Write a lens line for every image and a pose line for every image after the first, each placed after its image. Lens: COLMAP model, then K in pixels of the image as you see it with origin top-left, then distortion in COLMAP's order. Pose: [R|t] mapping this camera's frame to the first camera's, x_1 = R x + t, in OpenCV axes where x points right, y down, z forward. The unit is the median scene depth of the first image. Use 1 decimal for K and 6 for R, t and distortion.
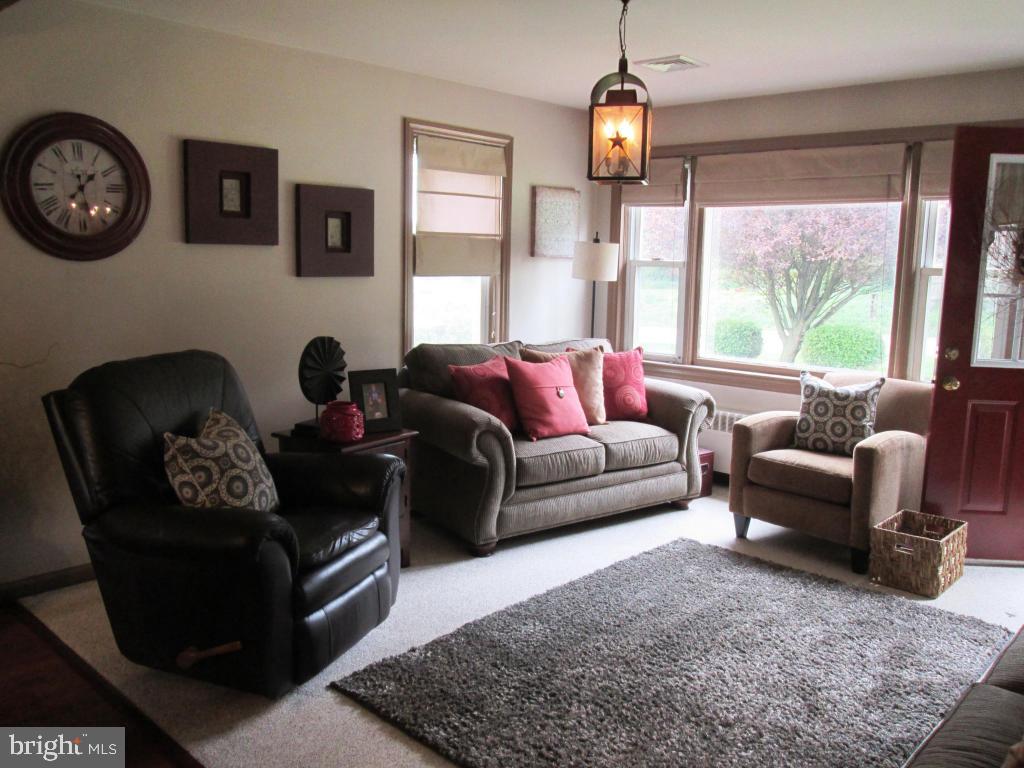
lens RADIAL K [[858.9, 0, 512.1], [0, 858.9, 392.4], [0, 0, 1]] dist [-0.049121, 0.028031]
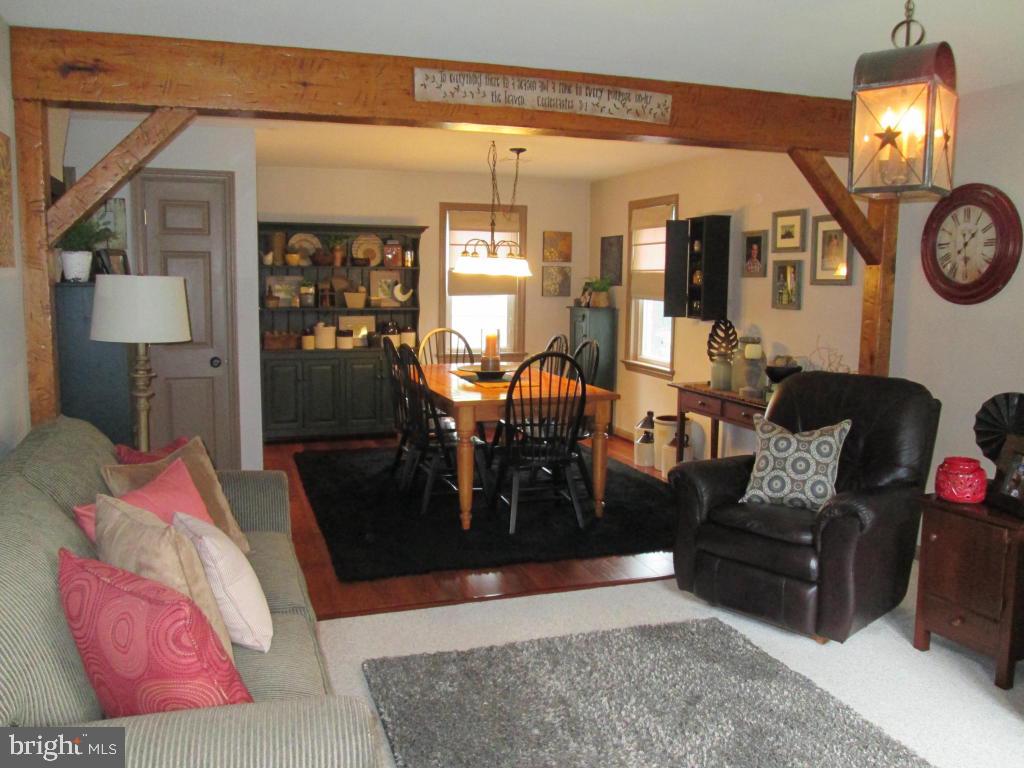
lens RADIAL K [[858.9, 0, 509.1], [0, 858.9, 382.0], [0, 0, 1]] dist [-0.049121, 0.028031]
pose [[-0.474616, 0.081778, -0.876386, 0.730581], [-0.168064, 0.968936, 0.181431, -0.133931], [0.863999, 0.233399, -0.446129, 0.851125]]
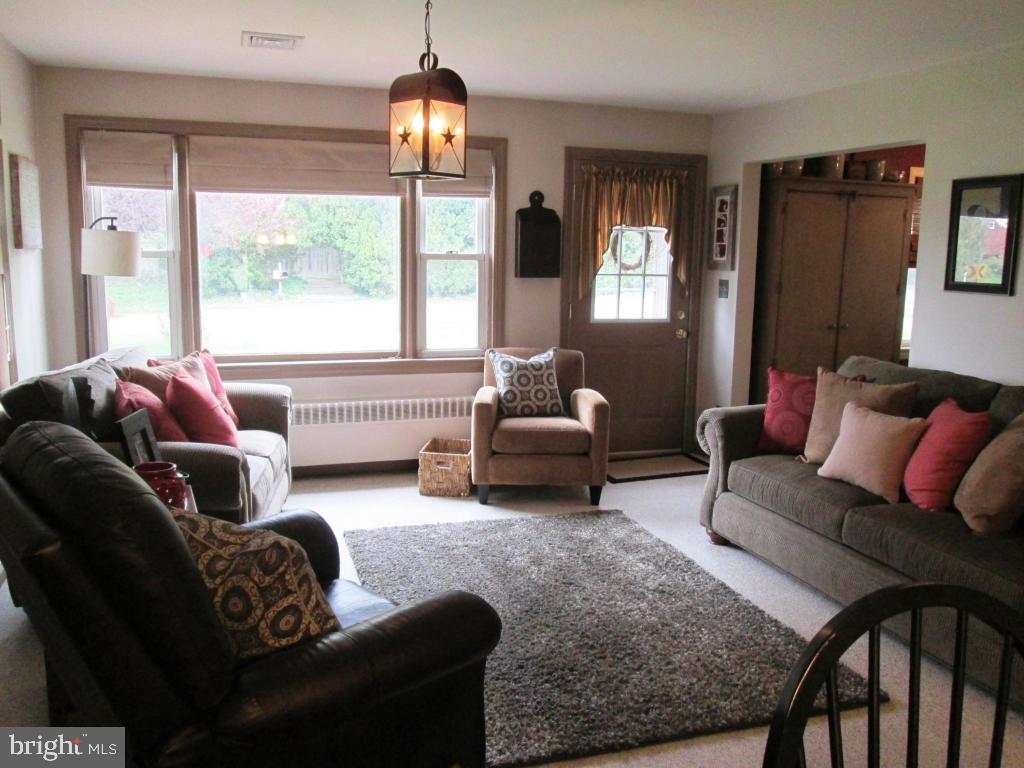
lens RADIAL K [[858.9, 0, 509.7], [0, 858.9, 375.2], [0, 0, 1]] dist [-0.049121, 0.028031]
pose [[0.493340, -0.132428, 0.859697, -0.556819], [0.130108, 0.988458, 0.077600, -0.068846], [-0.860051, 0.073571, 0.504876, 0.367353]]
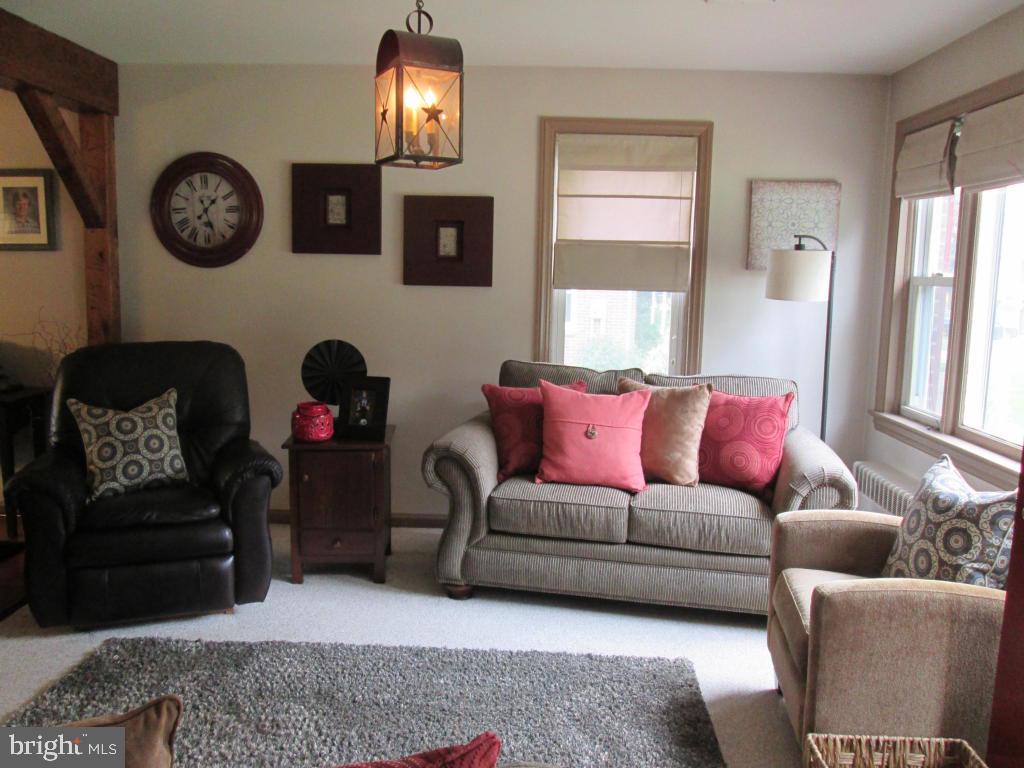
lens RADIAL K [[858.9, 0, 515.4], [0, 858.9, 382.5], [0, 0, 1]] dist [-0.049121, 0.028031]
pose [[0.652324, 0.094079, -0.752079, 0.650764], [-0.127453, 0.991753, 0.013512, -0.050785], [0.747147, 0.087040, 0.658935, 0.438360]]
